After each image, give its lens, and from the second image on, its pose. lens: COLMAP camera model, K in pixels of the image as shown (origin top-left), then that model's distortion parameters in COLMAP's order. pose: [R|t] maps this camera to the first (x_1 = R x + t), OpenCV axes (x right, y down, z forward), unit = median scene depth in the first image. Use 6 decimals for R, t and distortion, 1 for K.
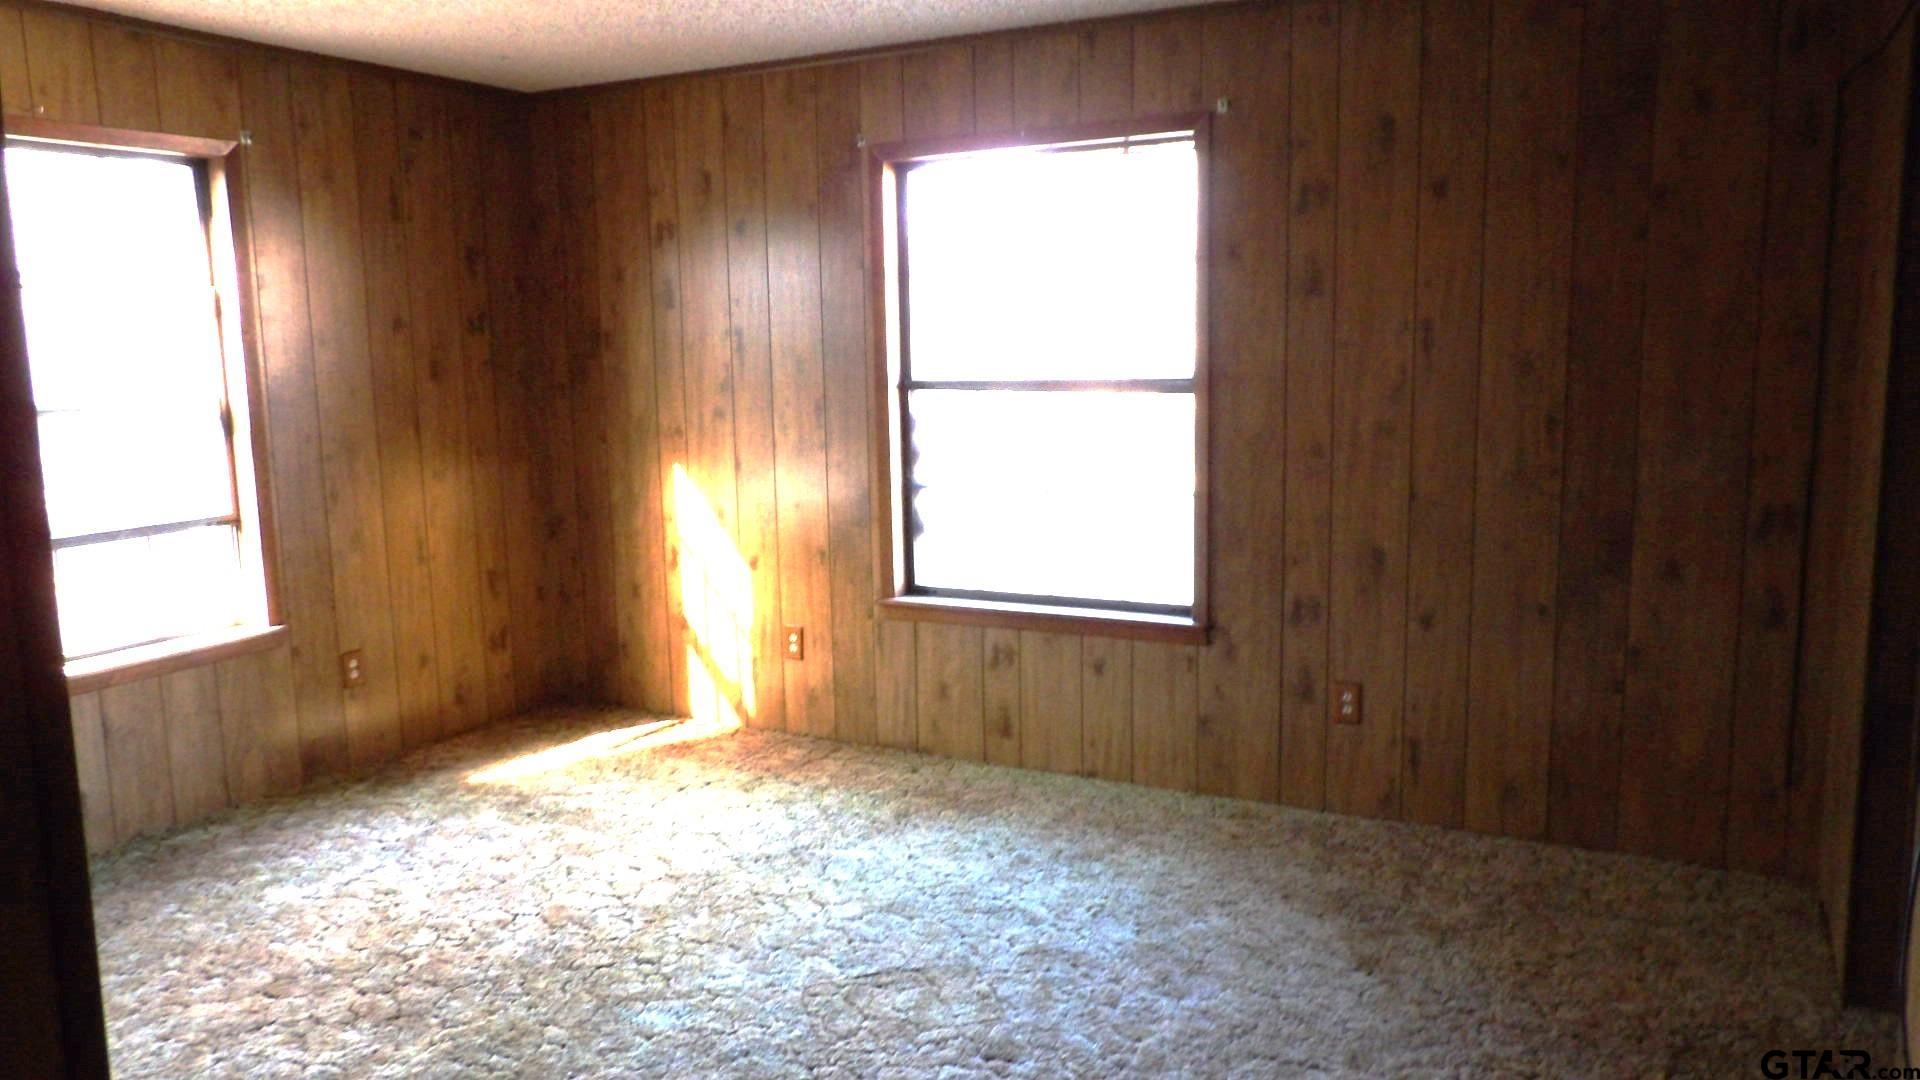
lens RADIAL K [[1355.1, 0, 979.4], [0, 1355.1, 538.3], [0, 0, 1]] dist [-0.003852, 0.012860]
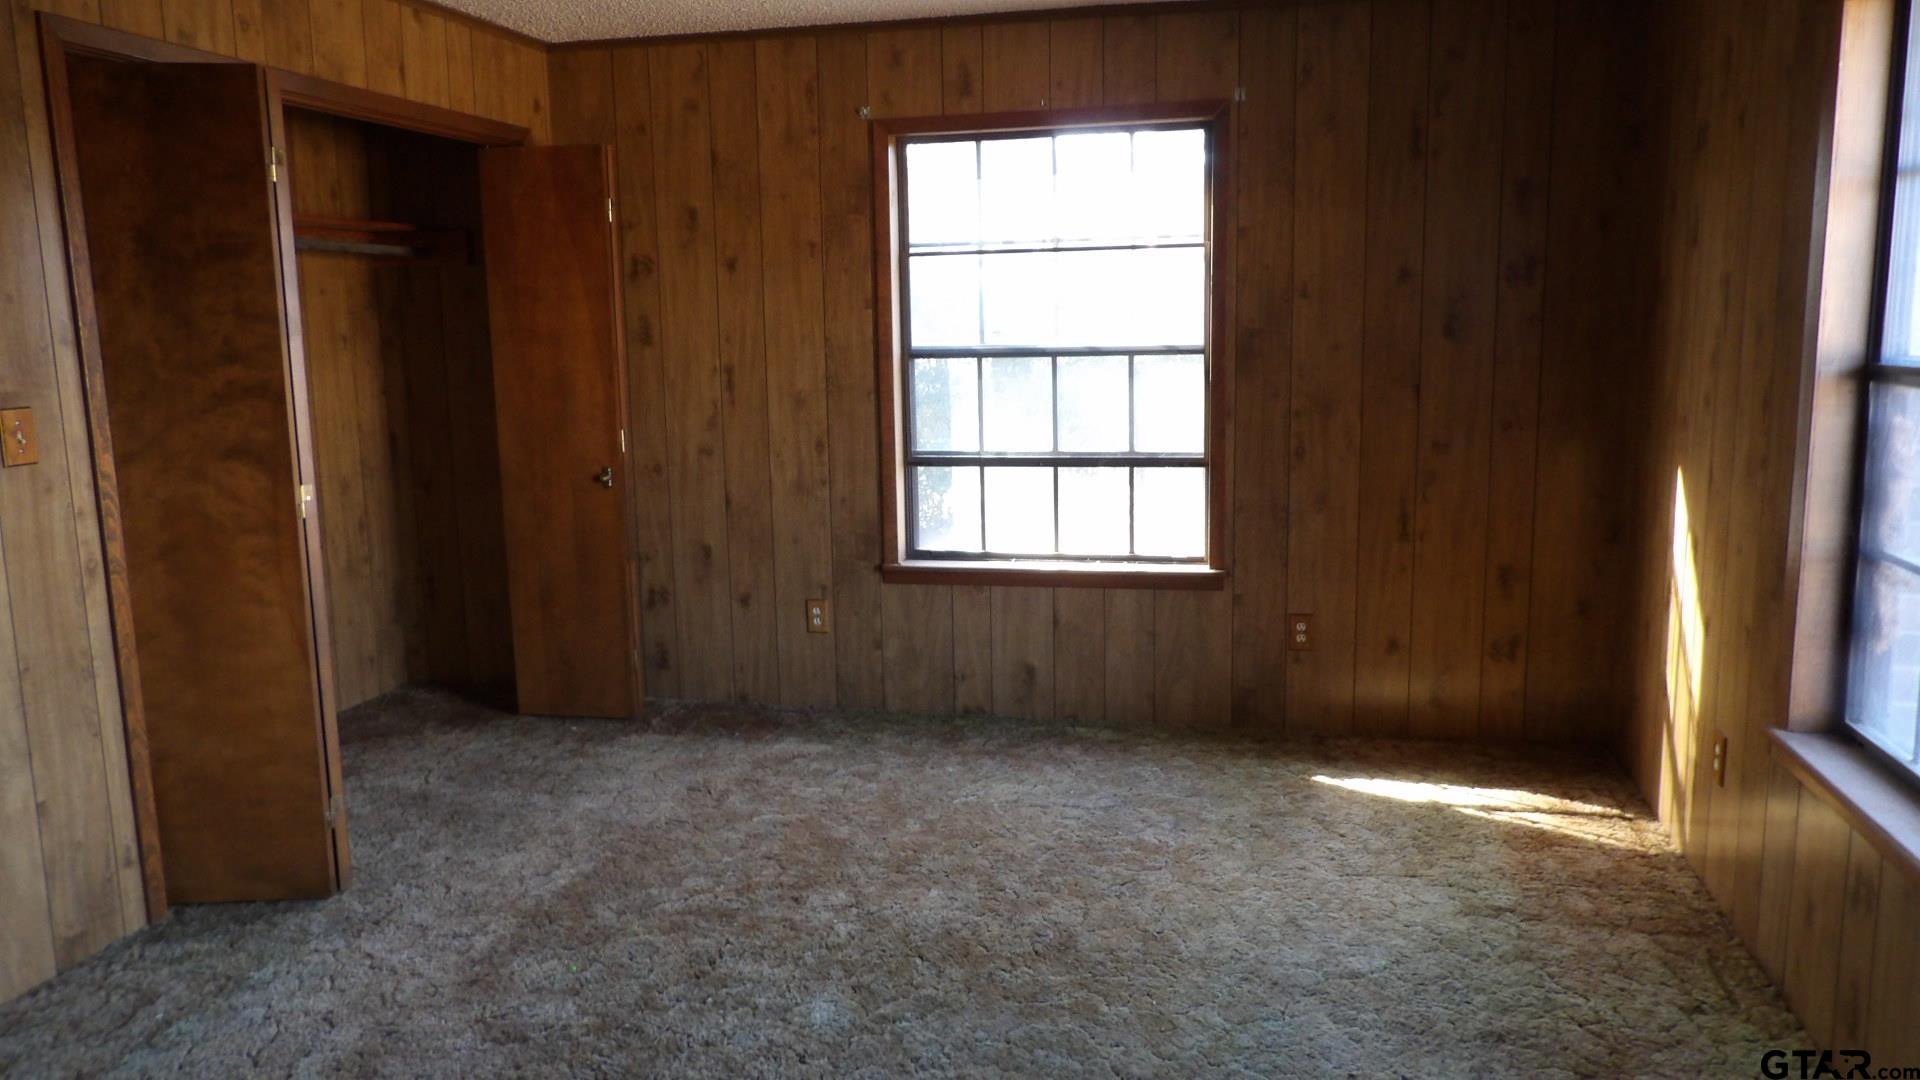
lens RADIAL K [[1355.1, 0, 959.9], [0, 1355.1, 534.0], [0, 0, 1]] dist [-0.003852, 0.012860]
pose [[0.279897, 0.165353, -0.945683, 0.400284], [-0.136046, 0.981946, 0.131427, -0.071180], [0.950342, 0.091870, 0.297339, 0.501652]]
